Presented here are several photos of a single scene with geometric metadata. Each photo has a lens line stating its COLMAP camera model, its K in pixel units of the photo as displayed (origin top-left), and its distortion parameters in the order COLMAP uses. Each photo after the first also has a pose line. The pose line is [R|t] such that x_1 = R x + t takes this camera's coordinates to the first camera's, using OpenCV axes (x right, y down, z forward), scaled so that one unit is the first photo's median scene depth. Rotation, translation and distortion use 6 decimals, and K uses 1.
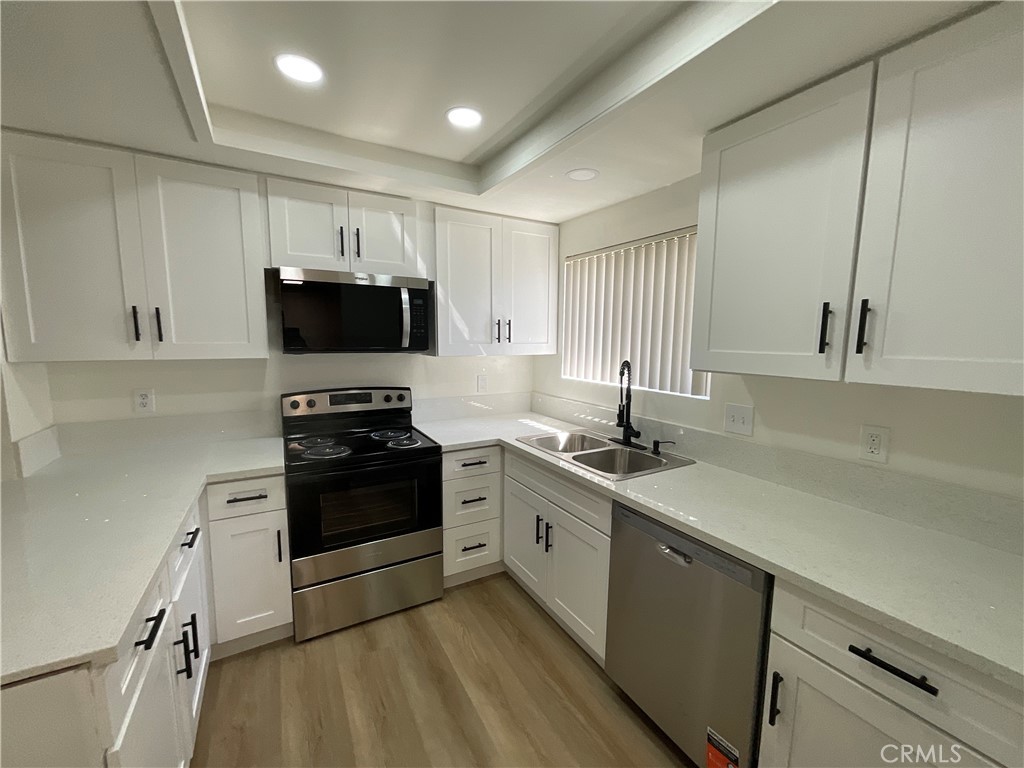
lens RADIAL K [[414.4, 0, 510.5], [0, 414.4, 385.5], [0, 0, 1]] dist [0.002479, -0.000667]
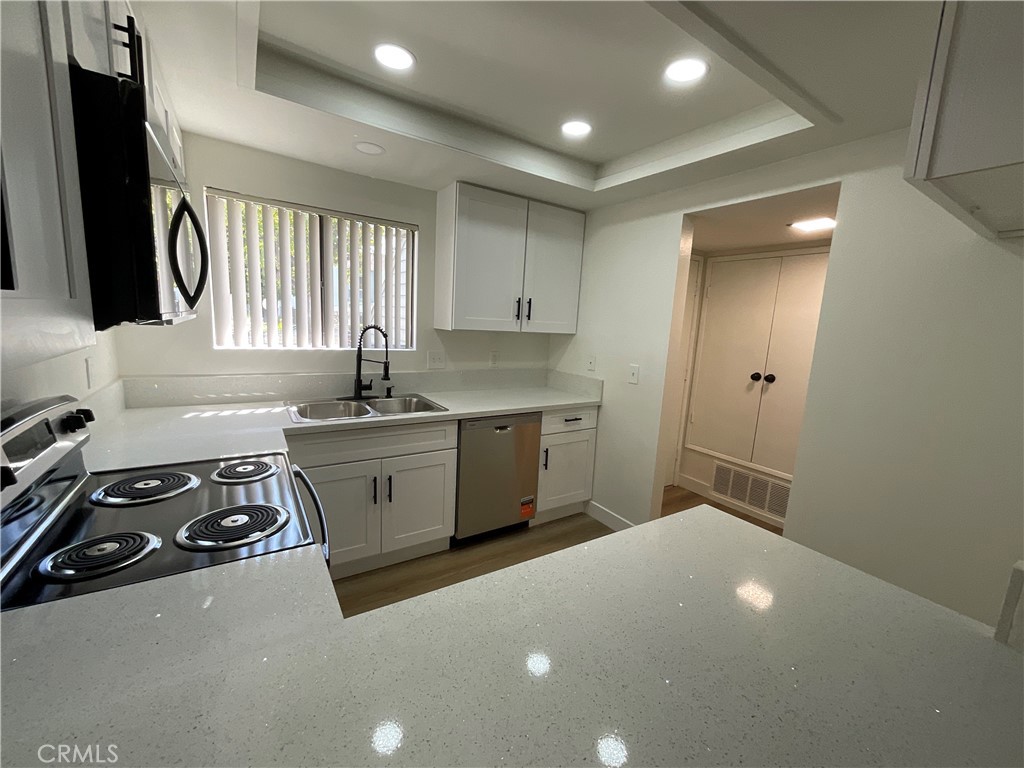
lens RADIAL K [[414.4, 0, 509.6], [0, 414.4, 383.9], [0, 0, 1]] dist [0.002479, -0.000667]
pose [[-0.050908, -0.167928, 0.984484, -0.926726], [0.062216, 0.983314, 0.170946, -0.072185], [-0.996764, 0.069953, -0.039611, 0.684573]]
